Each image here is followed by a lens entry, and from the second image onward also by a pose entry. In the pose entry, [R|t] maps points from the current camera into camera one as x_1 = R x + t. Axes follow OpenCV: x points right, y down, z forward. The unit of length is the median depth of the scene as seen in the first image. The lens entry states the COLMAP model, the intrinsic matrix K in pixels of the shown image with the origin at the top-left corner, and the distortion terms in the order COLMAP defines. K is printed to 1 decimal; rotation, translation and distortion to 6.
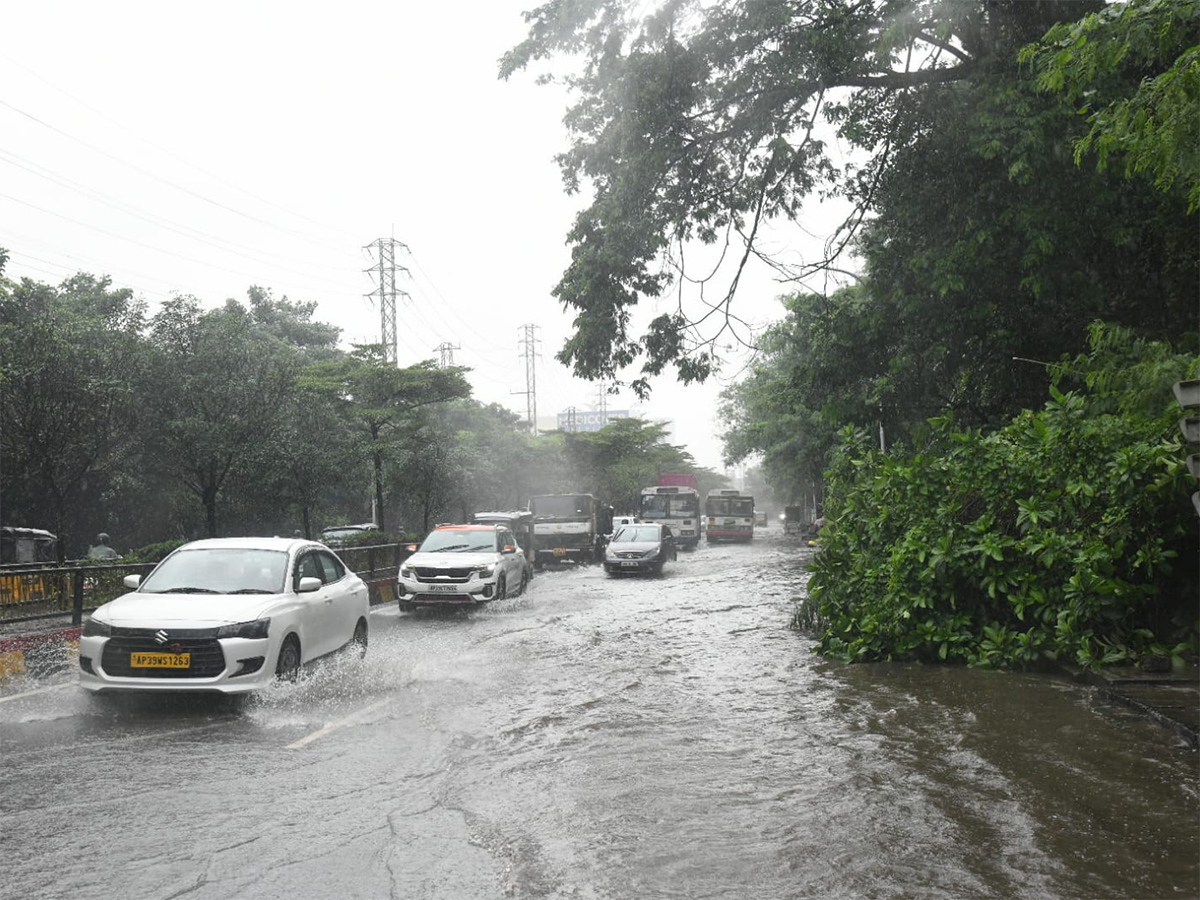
lens RADIAL K [[905.5, 0, 580.1], [0, 905.5, 448.9], [0, 0, 1]] dist [0.082004, 0.003474]
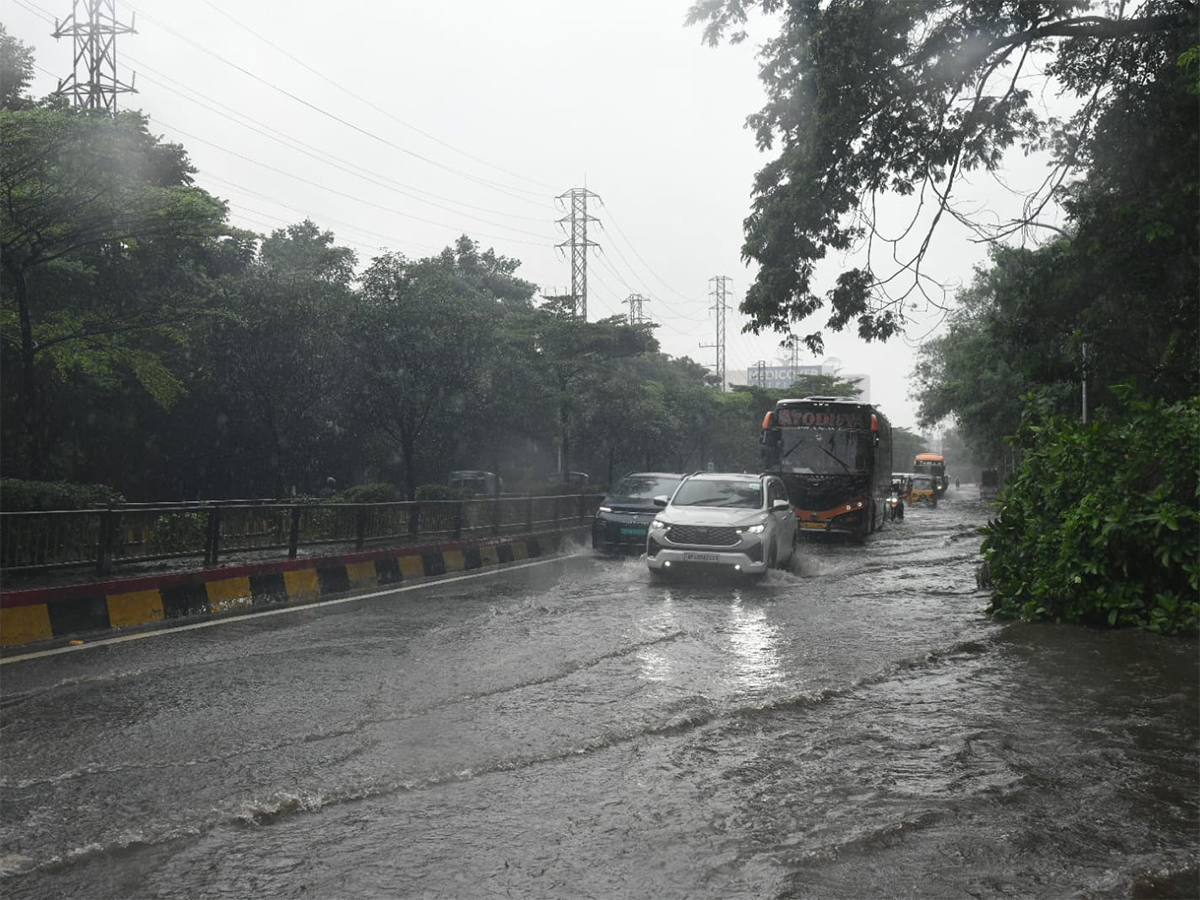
lens RADIAL K [[985.4, 0, 595.3], [0, 985.4, 468.8], [0, 0, 1]] dist [-0.059362, 0.012630]
pose [[0.982387, 0.034152, -0.183710, 0.019458], [-0.021252, 0.997197, 0.071737, -0.005447], [0.185645, -0.066570, 0.980359, -0.105428]]
